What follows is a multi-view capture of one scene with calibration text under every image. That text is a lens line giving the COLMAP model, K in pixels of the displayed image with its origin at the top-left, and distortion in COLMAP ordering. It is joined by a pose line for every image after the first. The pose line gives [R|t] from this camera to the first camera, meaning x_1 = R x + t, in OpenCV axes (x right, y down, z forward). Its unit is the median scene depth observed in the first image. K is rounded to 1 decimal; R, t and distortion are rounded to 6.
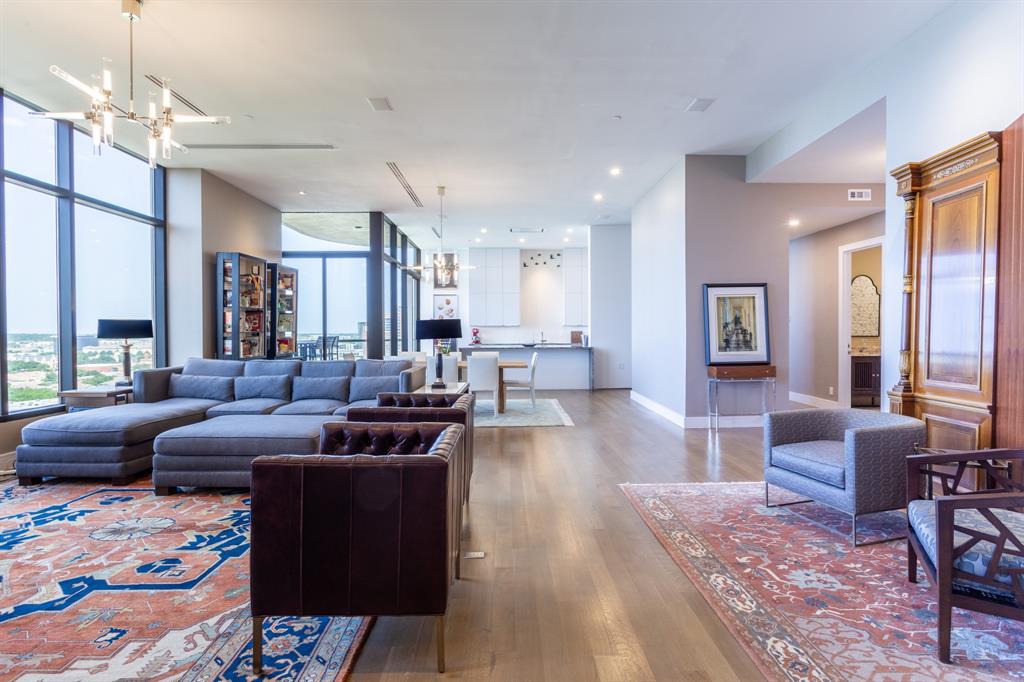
lens RADIAL K [[499.6, 0, 514.6], [0, 499.6, 336.5], [0, 0, 1]] dist [-0.006838, 0.000350]
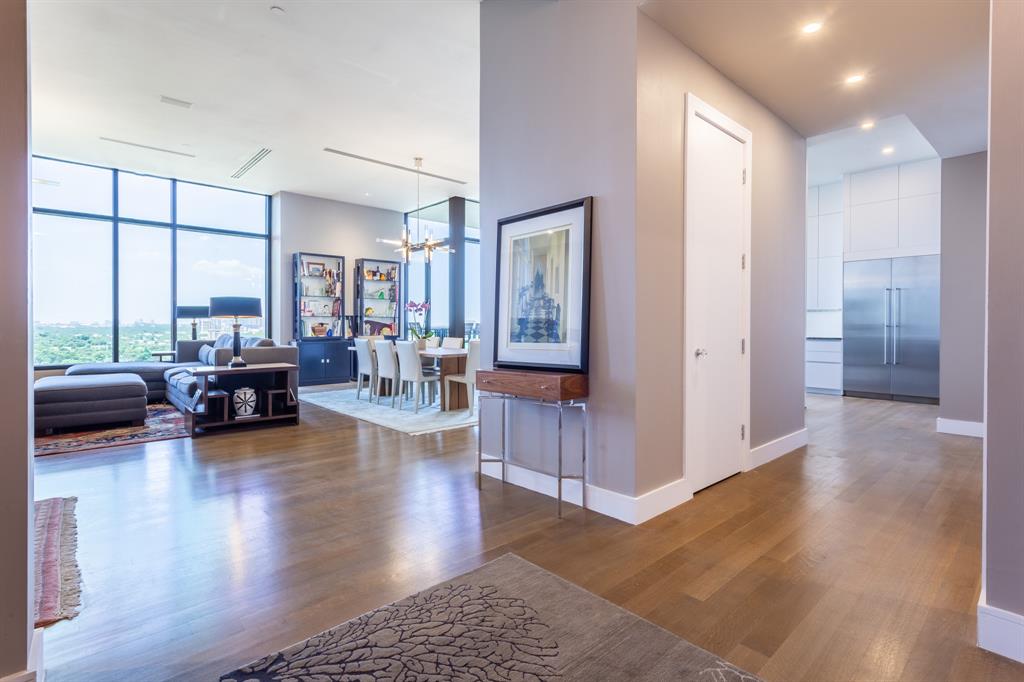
lens RADIAL K [[490.4, 0, 513.6], [0, 490.4, 328.4], [0, 0, 1]] dist [0.001811, -0.000010]
pose [[0.661871, 0.010584, -0.749543, 0.803833], [-0.015222, 0.999884, 0.000678, 0.015219], [0.749463, 0.010961, 0.661956, 0.651194]]
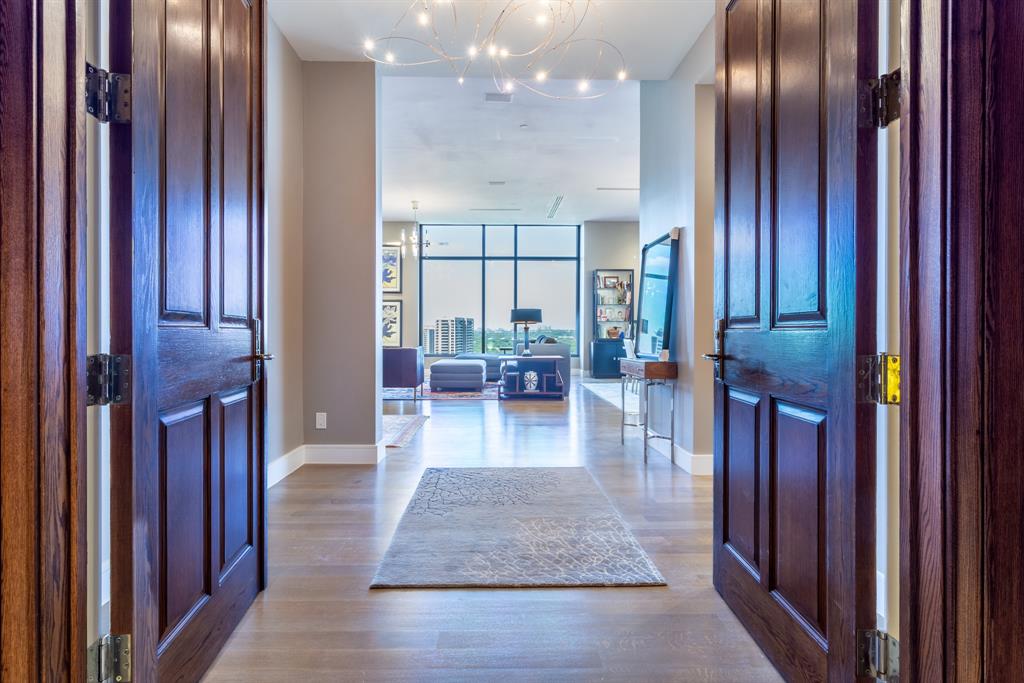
lens RADIAL K [[515.0, 0, 503.2], [0, 515.0, 333.1], [0, 0, 1]] dist [0.001148, 0.000113]
pose [[-0.001901, 0.010248, -0.999946, 1.147251], [-0.013953, 0.999850, 0.010274, 0.017690], [0.999901, 0.013971, -0.001758, 0.794240]]
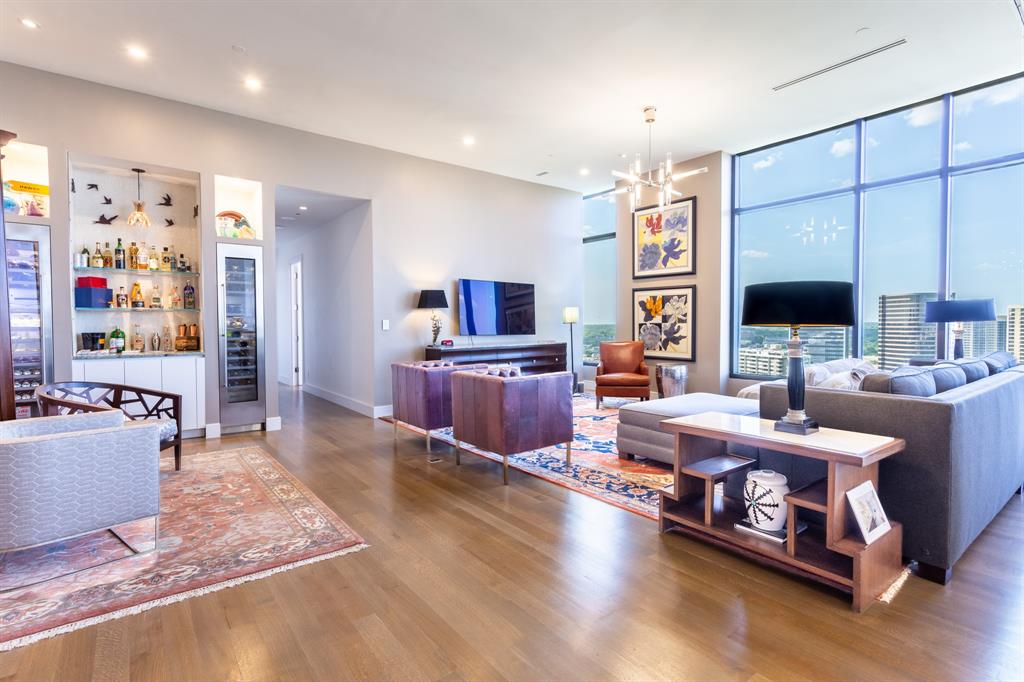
lens RADIAL K [[488.3, 0, 513.2], [0, 488.3, 334.8], [0, 0, 1]] dist [0.003481, 0.000470]
pose [[-0.798355, 0.021716, -0.601796, 0.284402], [0.001776, 0.999430, 0.033708, -0.003158], [0.602185, 0.025842, -0.797938, 1.052101]]
